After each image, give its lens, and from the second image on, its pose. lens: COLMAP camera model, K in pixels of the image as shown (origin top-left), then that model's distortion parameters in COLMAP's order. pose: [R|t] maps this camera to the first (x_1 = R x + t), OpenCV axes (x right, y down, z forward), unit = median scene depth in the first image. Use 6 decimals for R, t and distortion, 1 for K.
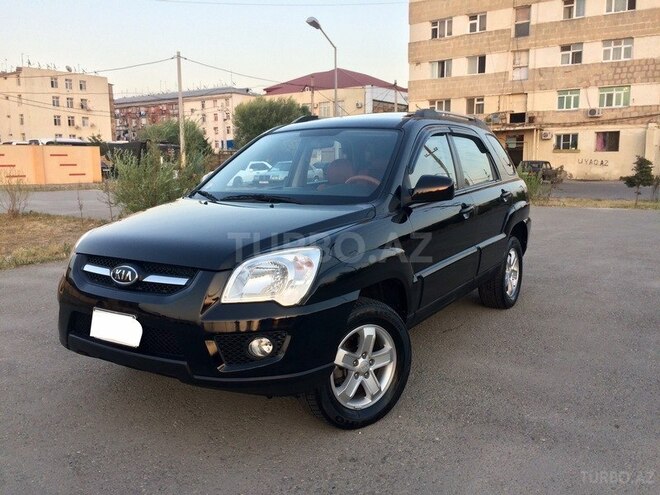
lens RADIAL K [[556.1, 0, 326.7], [0, 556.1, 247.0], [0, 0, 1]] dist [0.037401, -0.027612]
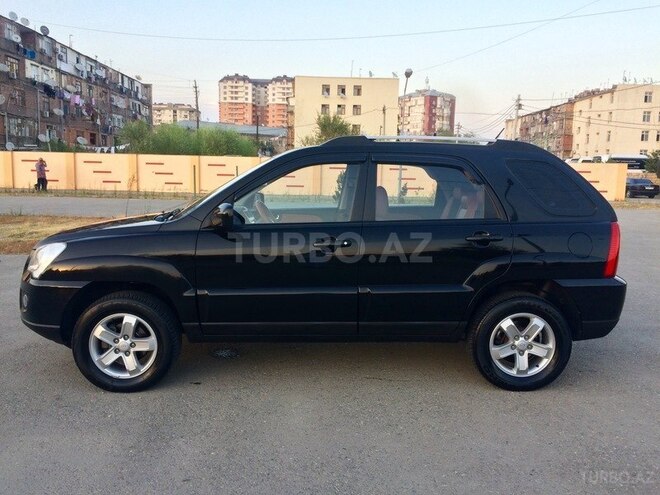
lens RADIAL K [[556.1, 0, 326.8], [0, 556.1, 247.6], [0, 0, 1]] dist [0.037401, -0.027612]
pose [[0.584748, 0.130345, -0.800675, 0.771985], [-0.151493, 0.987189, 0.050071, -0.081390], [0.796944, 0.092018, 0.597003, 0.343184]]
